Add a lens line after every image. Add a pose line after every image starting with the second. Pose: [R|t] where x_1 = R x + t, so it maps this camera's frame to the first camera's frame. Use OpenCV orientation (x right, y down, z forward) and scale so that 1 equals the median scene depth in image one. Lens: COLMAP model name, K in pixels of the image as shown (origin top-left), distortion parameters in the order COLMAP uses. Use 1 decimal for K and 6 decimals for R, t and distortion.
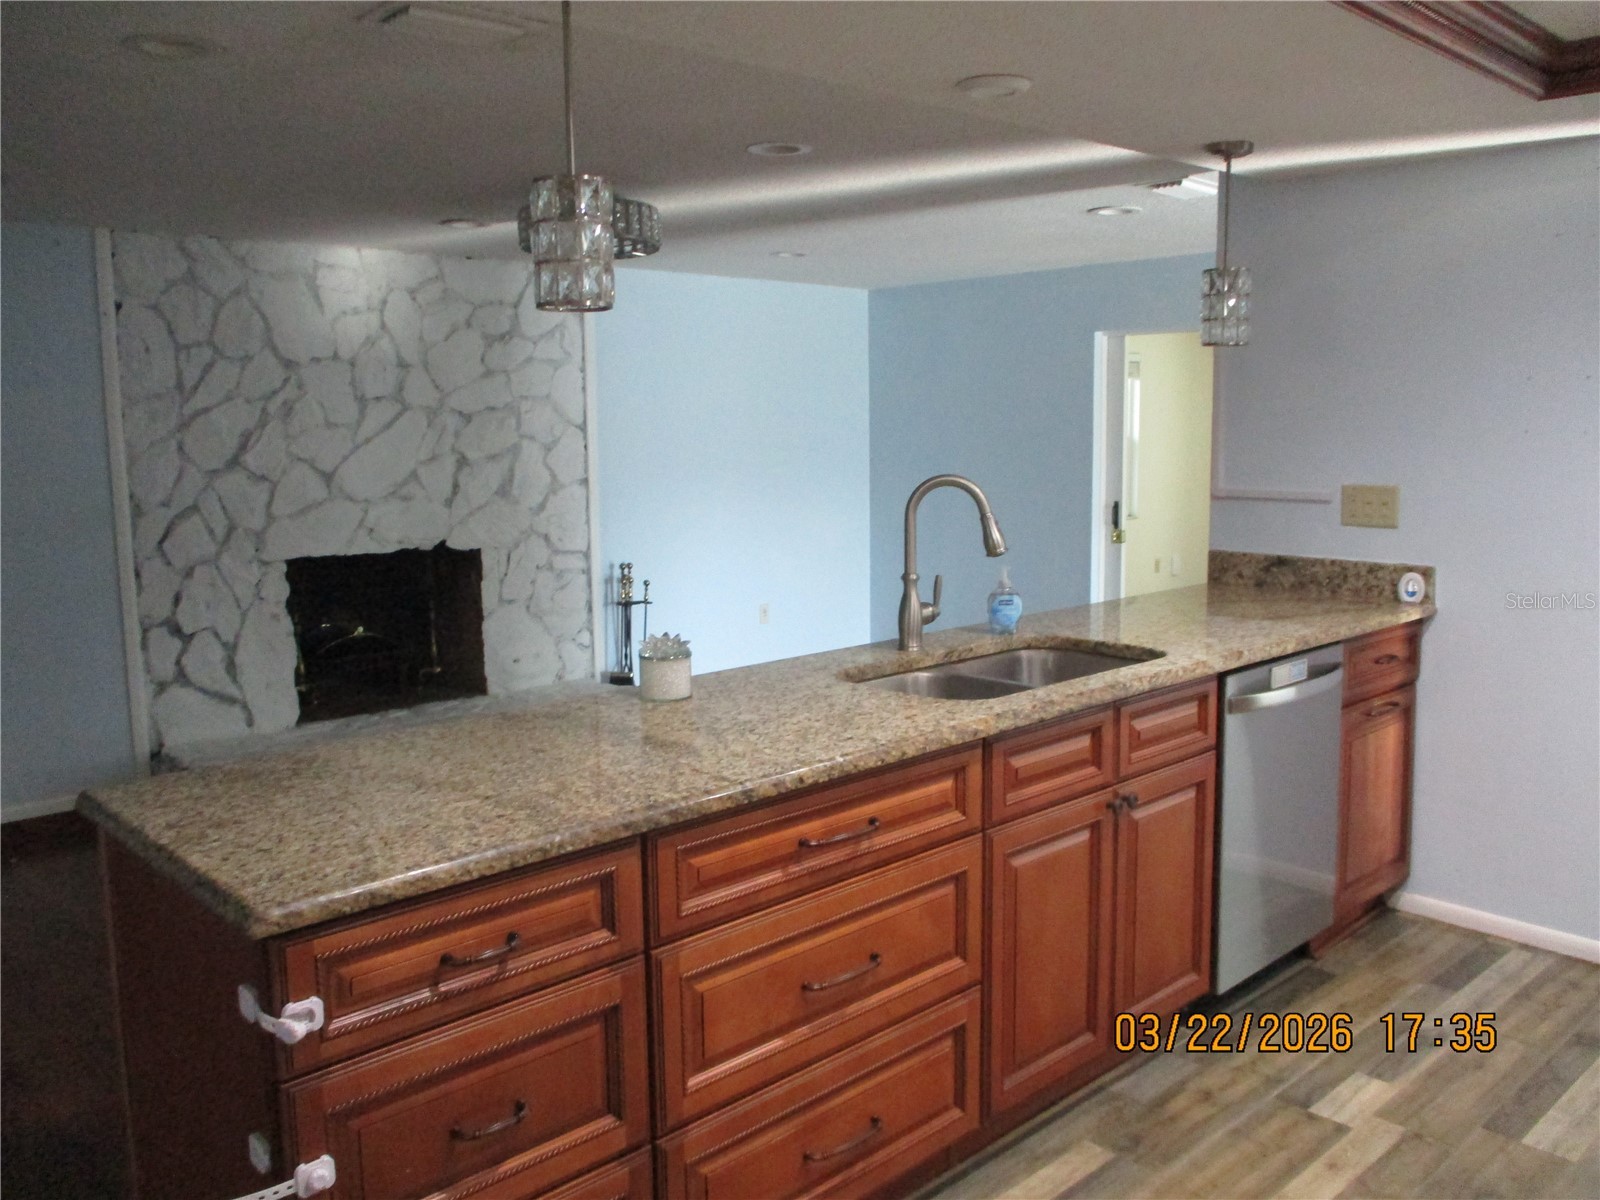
lens RADIAL K [[1327.3, 0, 796.4], [0, 1327.3, 557.2], [0, 0, 1]] dist [-0.033828, 0.012146]
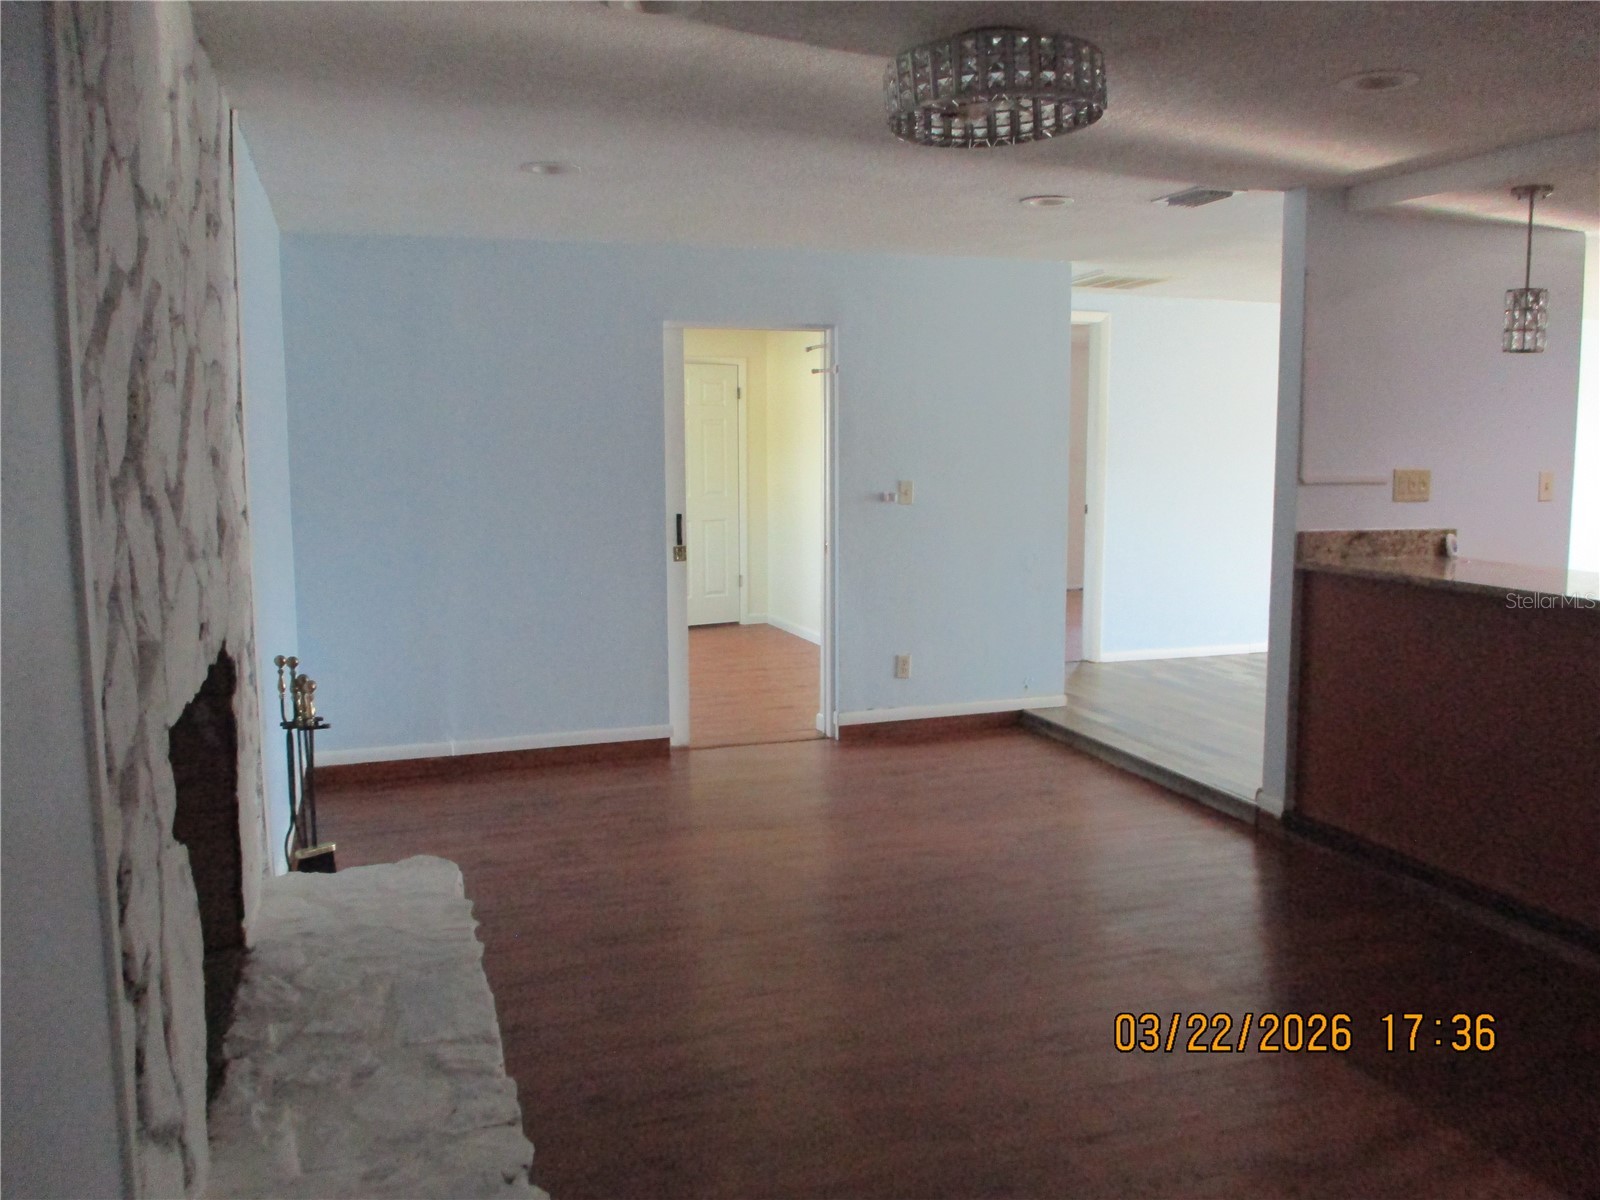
lens RADIAL K [[1335.0, 0, 802.3], [0, 1335.0, 591.0], [0, 0, 1]] dist [-0.028973, 0.006863]
pose [[0.413137, -0.094680, 0.905734, -1.449256], [0.092345, 0.993810, 0.061765, -0.105065], [-0.905975, 0.058122, 0.419323, 1.483786]]
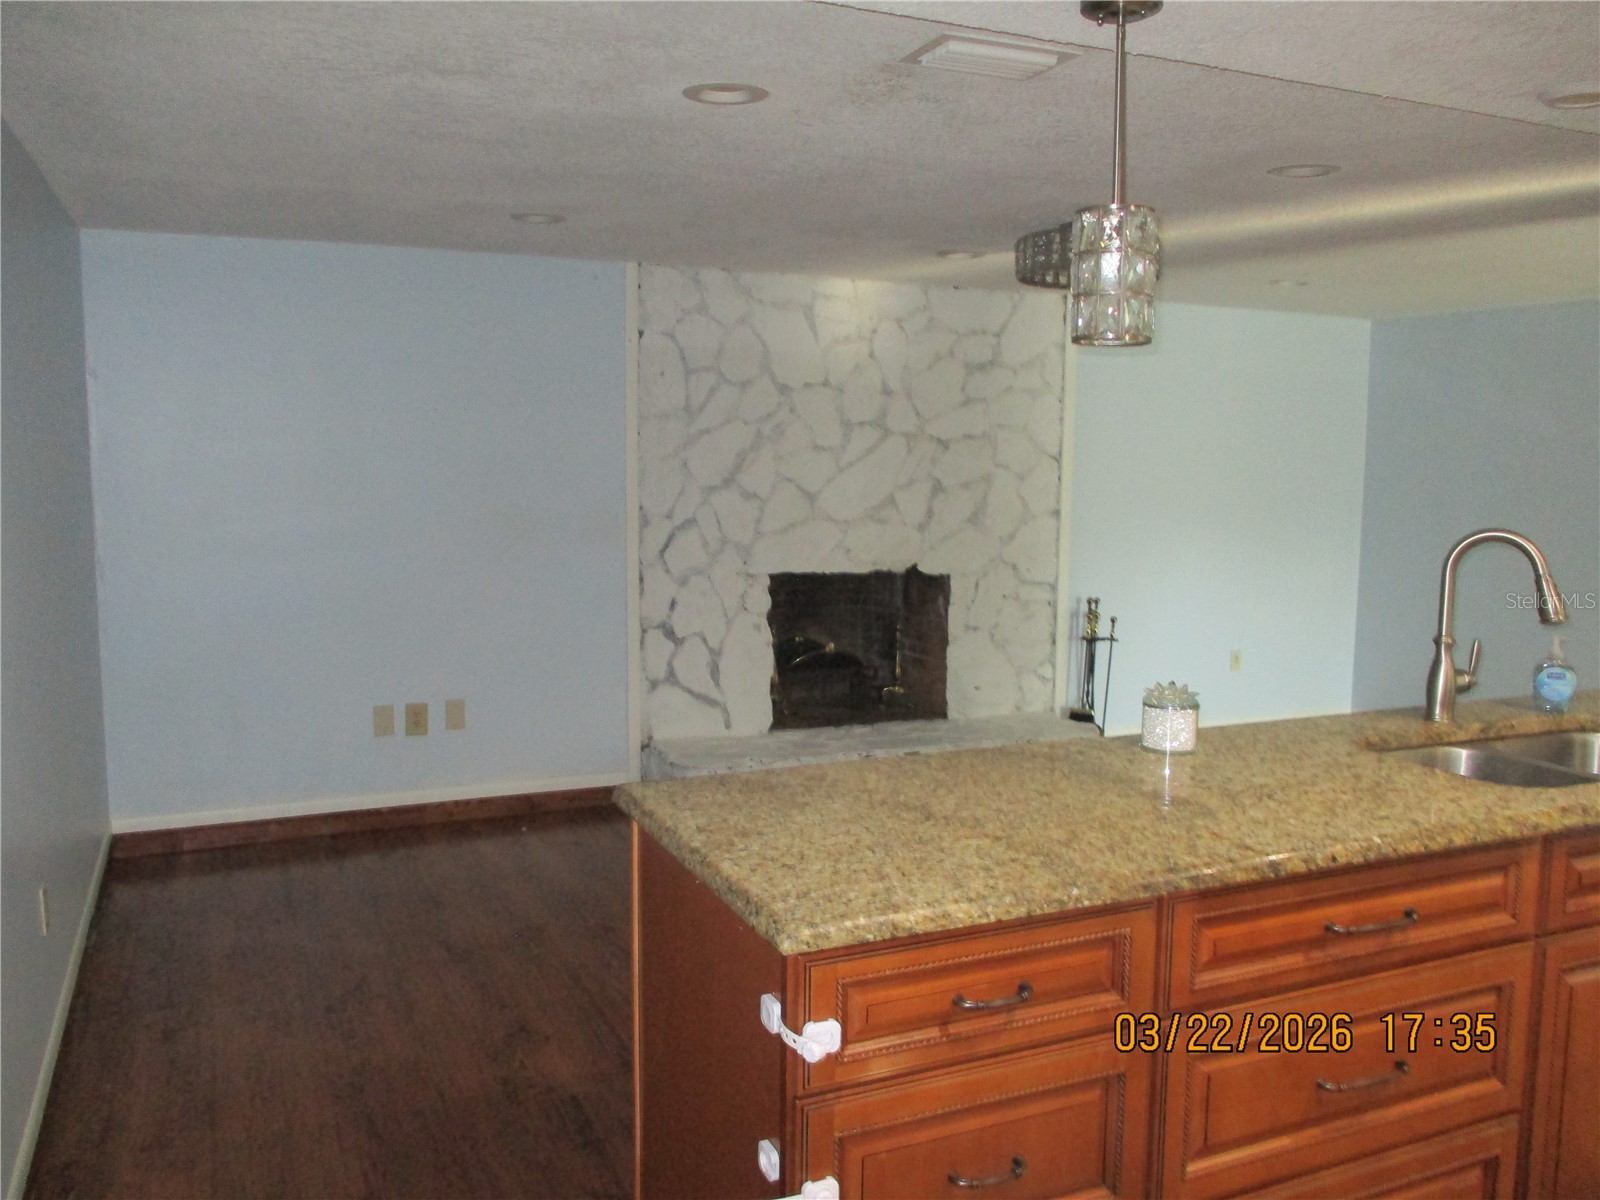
lens RADIAL K [[1327.3, 0, 796.4], [0, 1327.3, 557.2], [0, 0, 1]] dist [-0.033828, 0.012146]
pose [[0.943793, 0.057328, -0.325529, -0.047982], [-0.064024, 0.997899, -0.009887, -0.005040], [0.324278, 0.030173, 0.945481, 0.012021]]
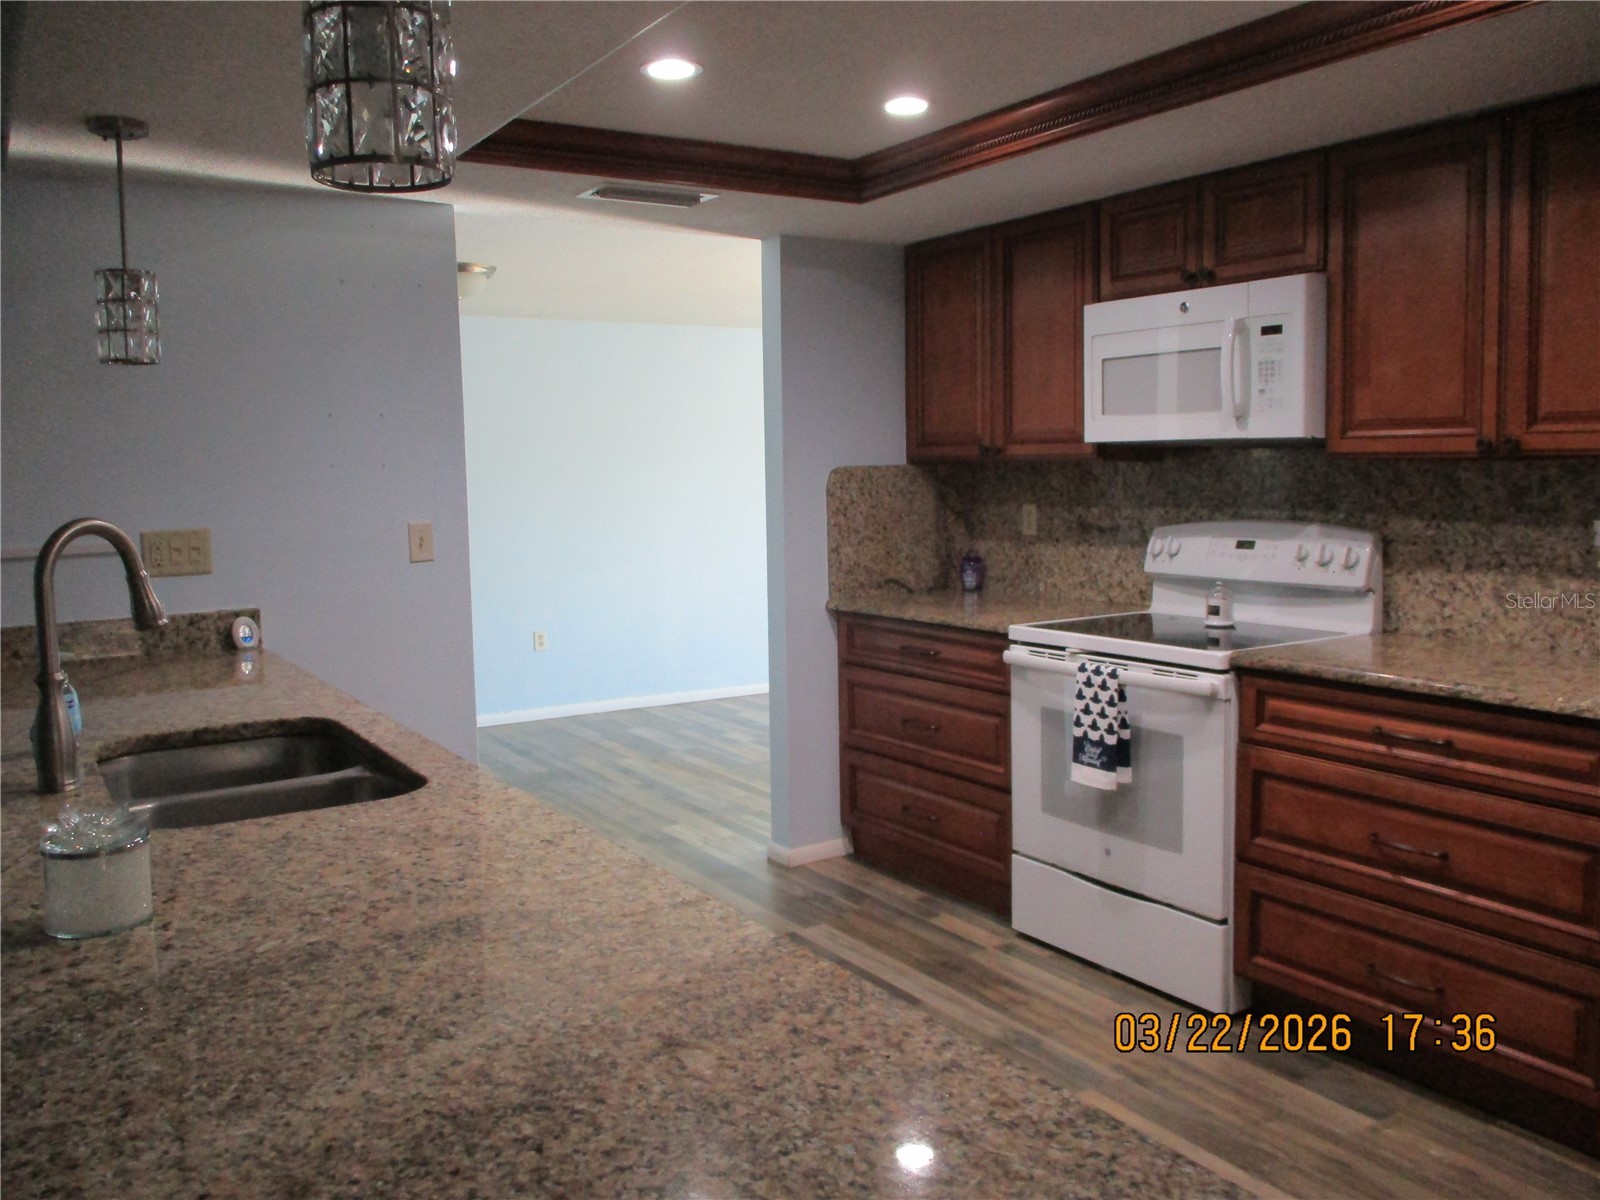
lens RADIAL K [[1327.3, 0, 796.4], [0, 1327.3, 557.2], [0, 0, 1]] dist [-0.033828, 0.012146]
pose [[0.205037, -0.060725, 0.976869, -0.542792], [0.120294, 0.992070, 0.036422, -0.025943], [-0.971334, 0.110044, 0.210716, 0.583255]]
